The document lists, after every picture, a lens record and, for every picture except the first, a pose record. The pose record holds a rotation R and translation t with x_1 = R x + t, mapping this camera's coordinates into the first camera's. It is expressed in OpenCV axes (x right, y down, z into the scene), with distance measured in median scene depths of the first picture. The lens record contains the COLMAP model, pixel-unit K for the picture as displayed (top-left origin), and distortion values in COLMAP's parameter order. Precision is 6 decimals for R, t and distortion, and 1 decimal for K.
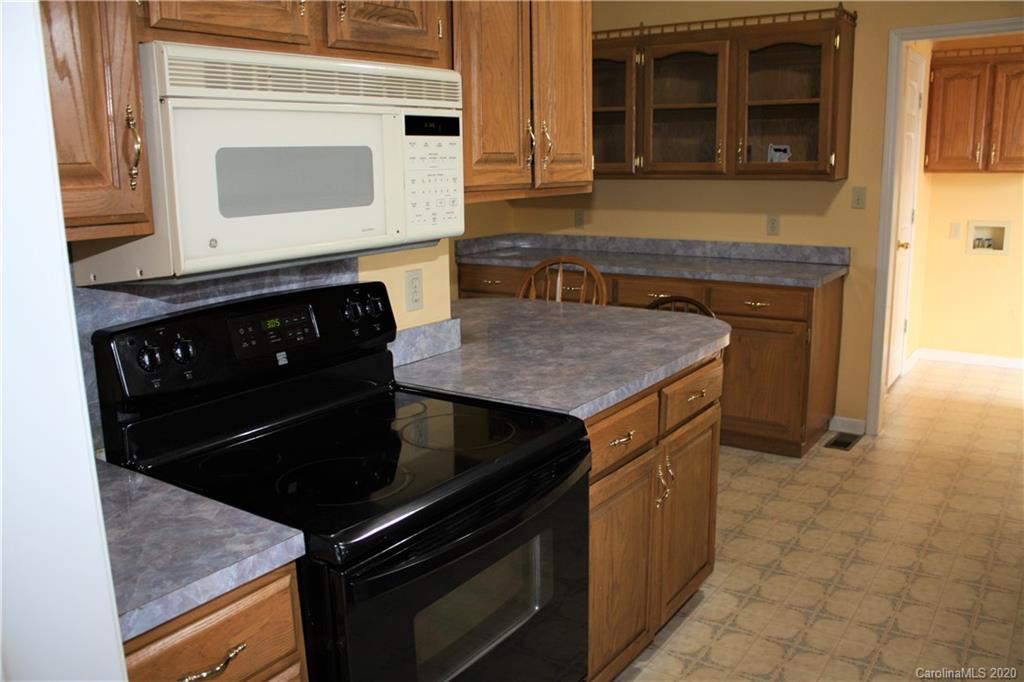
lens RADIAL K [[845.4, 0, 512.6], [0, 845.4, 341.7], [0, 0, 1]] dist [-0.001752, -0.349036]
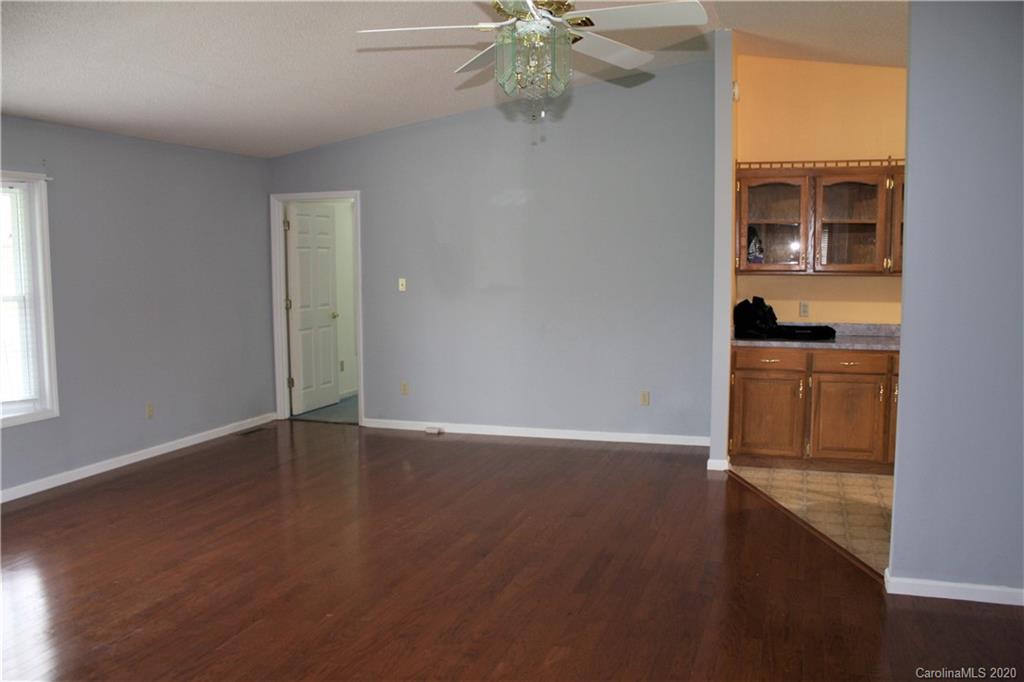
lens RADIAL K [[865.1, 0, 511.7], [0, 865.1, 347.9], [0, 0, 1]] dist [-0.170658, 0.163322]
pose [[0.959174, -0.017159, 0.282294, -0.732236], [0.048890, 0.993191, -0.105746, 0.019395], [-0.278557, 0.115231, 0.953482, -0.032268]]
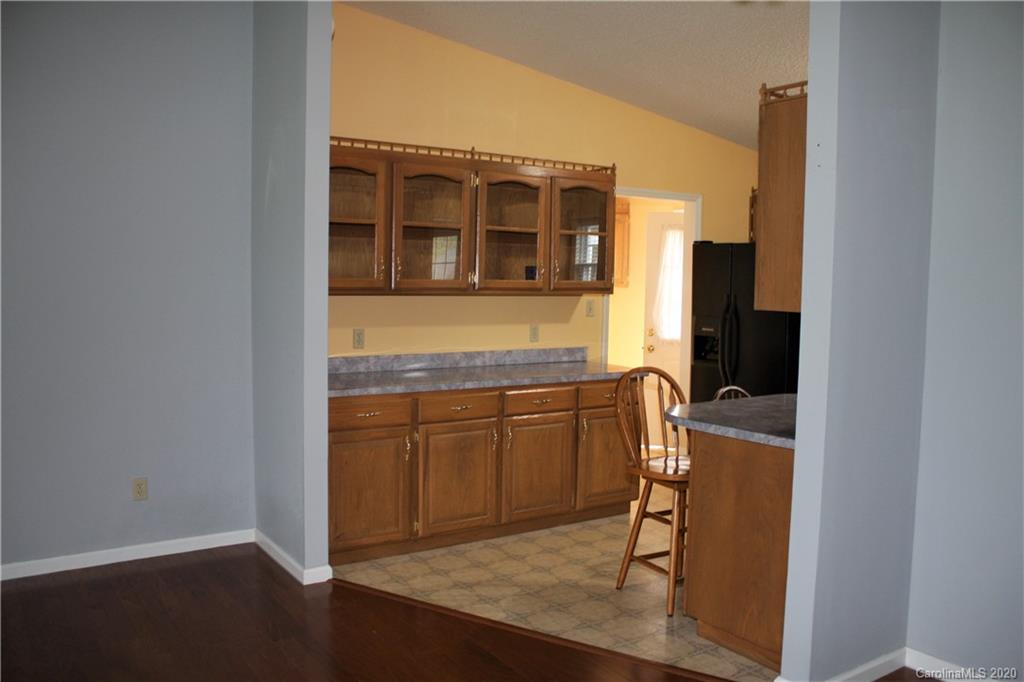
lens RADIAL K [[865.1, 0, 511.7], [0, 865.1, 347.9], [0, 0, 1]] dist [-0.170658, 0.163322]
pose [[0.356892, -0.052867, 0.932649, -0.800063], [0.174518, 0.984593, -0.010970, -0.106792], [-0.917699, 0.166679, 0.360619, 0.575265]]
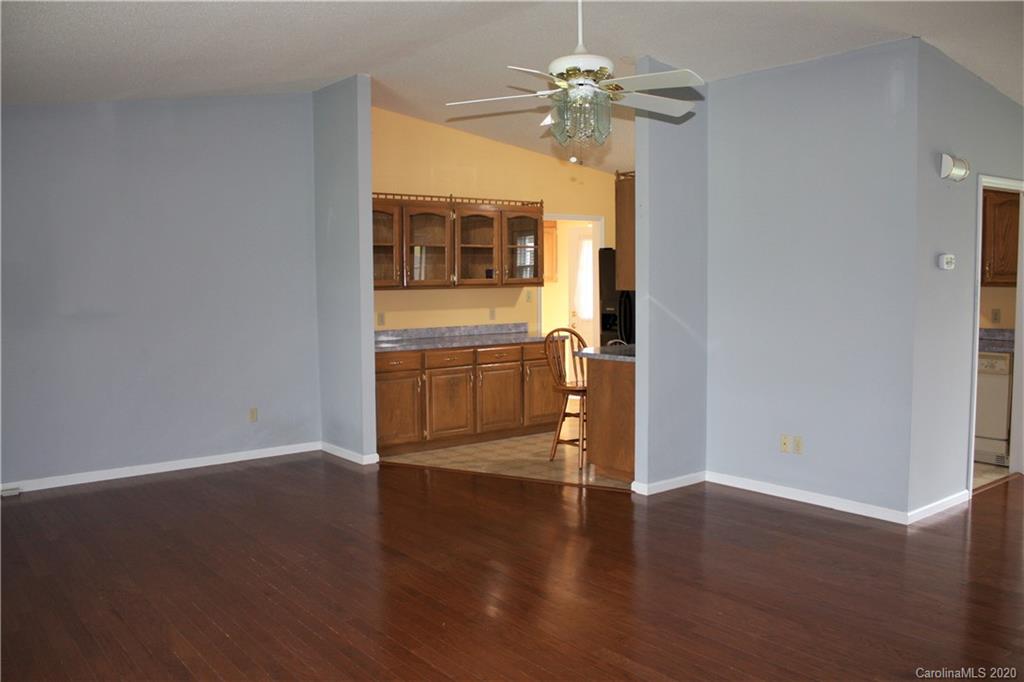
lens RADIAL K [[865.1, 0, 511.7], [0, 865.1, 347.9], [0, 0, 1]] dist [-0.170658, 0.163322]
pose [[0.291111, -0.064004, 0.954546, -1.363665], [0.205783, 0.978593, 0.002858, -0.063233], [-0.934295, 0.195598, 0.298050, 0.419805]]
